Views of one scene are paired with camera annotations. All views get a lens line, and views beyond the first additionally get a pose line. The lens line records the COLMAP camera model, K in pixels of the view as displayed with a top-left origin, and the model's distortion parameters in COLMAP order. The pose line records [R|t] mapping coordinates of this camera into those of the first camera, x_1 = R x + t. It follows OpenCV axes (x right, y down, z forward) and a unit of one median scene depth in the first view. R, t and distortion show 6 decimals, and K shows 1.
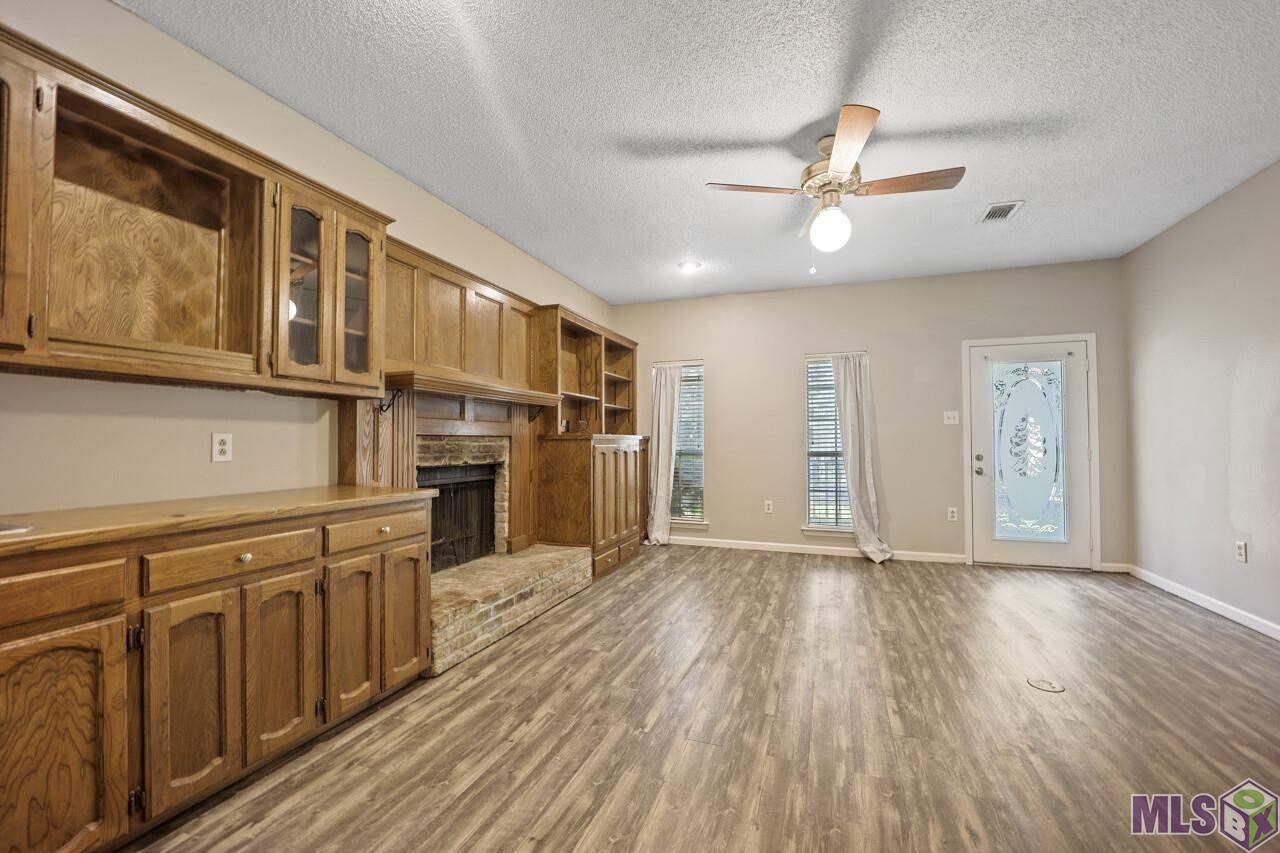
lens RADIAL K [[518.6, 0, 637.9], [0, 518.6, 429.9], [0, 0, 1]] dist [-0.020916, 0.000251]
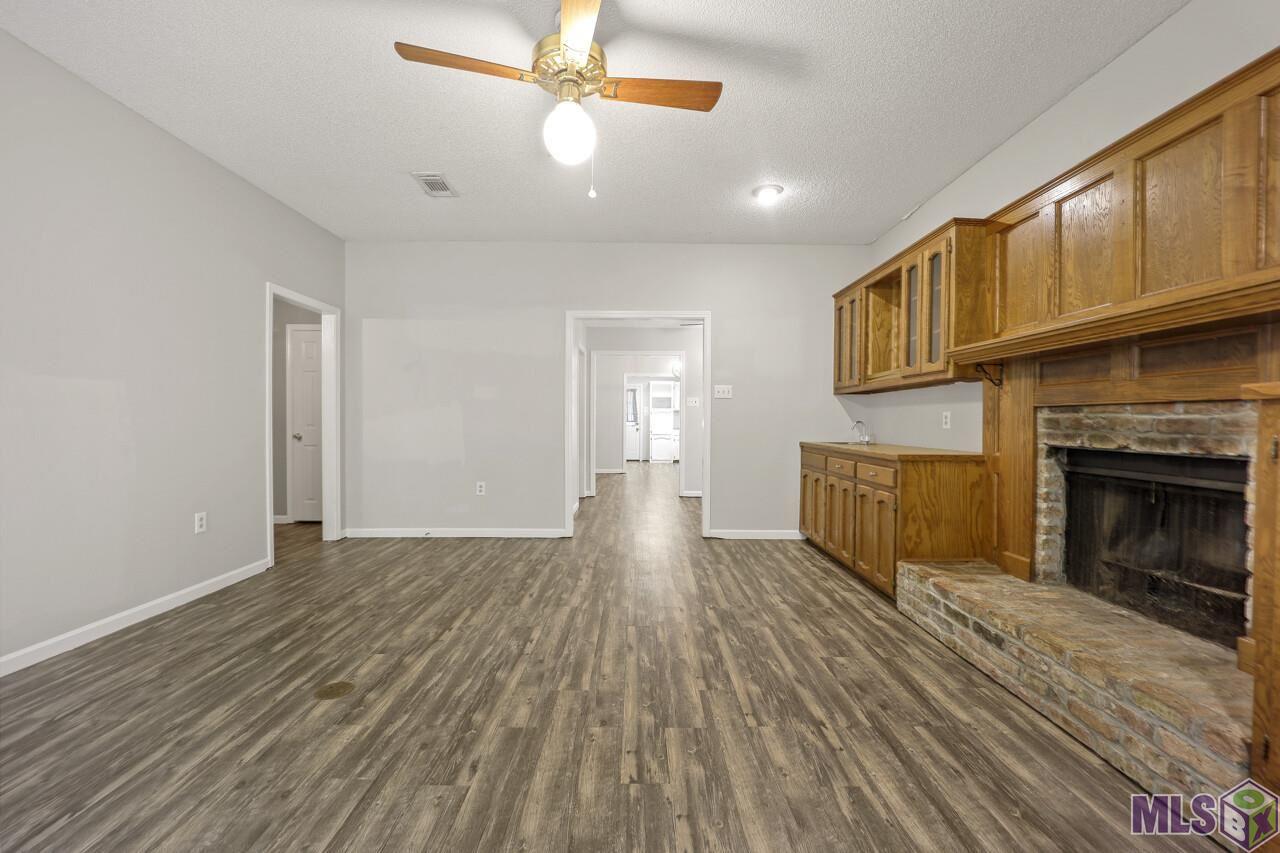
lens RADIAL K [[518.6, 0, 637.9], [0, 518.6, 429.9], [0, 0, 1]] dist [-0.020916, 0.000251]
pose [[-0.936419, 0.001070, -0.350883, 0.531215], [0.002484, 0.999991, -0.003581, 0.053473], [0.350876, -0.004225, -0.936413, 1.699606]]
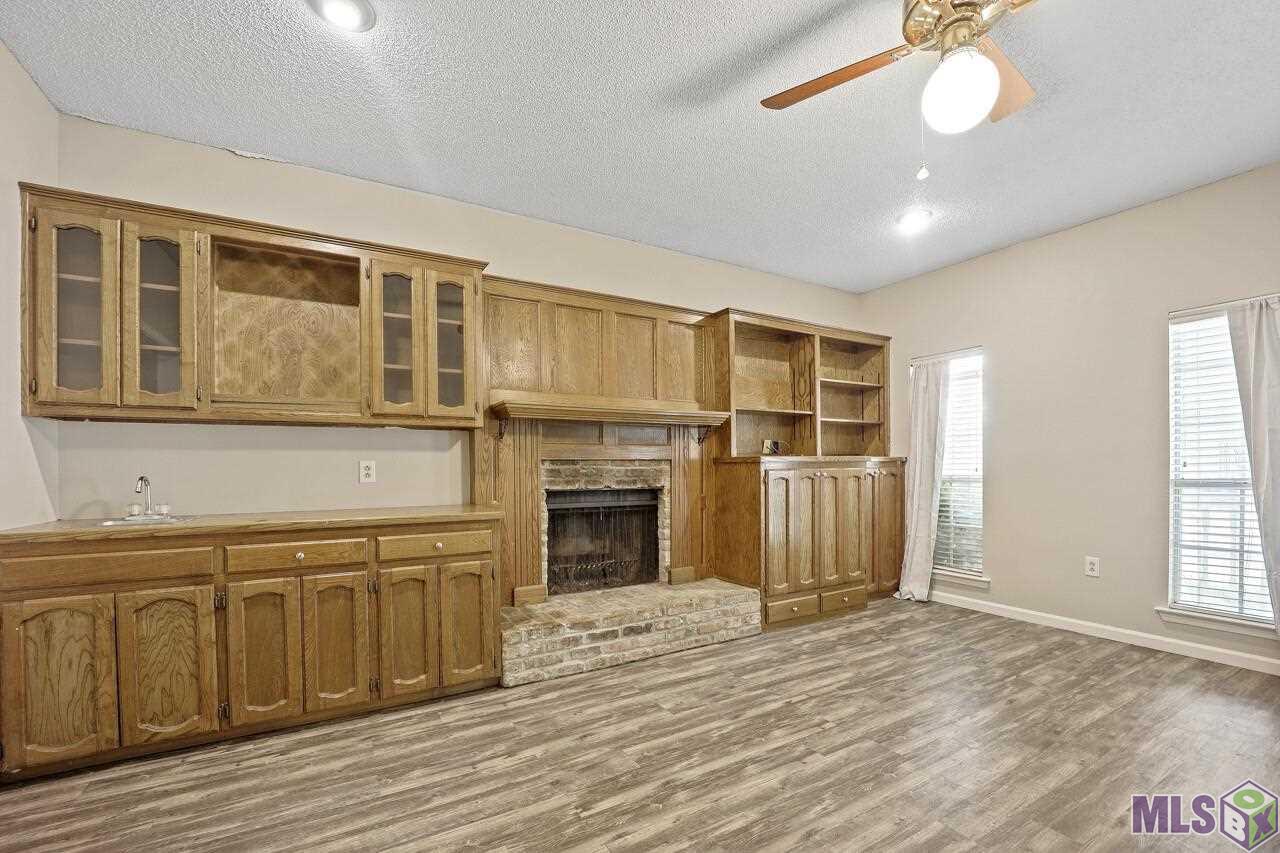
lens RADIAL K [[534.1, 0, 633.6], [0, 534.1, 471.1], [0, 0, 1]] dist [-0.024493, -0.000411]
pose [[0.767742, 0.001095, -0.640758, 0.451913], [0.020417, 0.999449, 0.026172, 0.008623], [0.640434, -0.033176, 0.767296, 0.304354]]
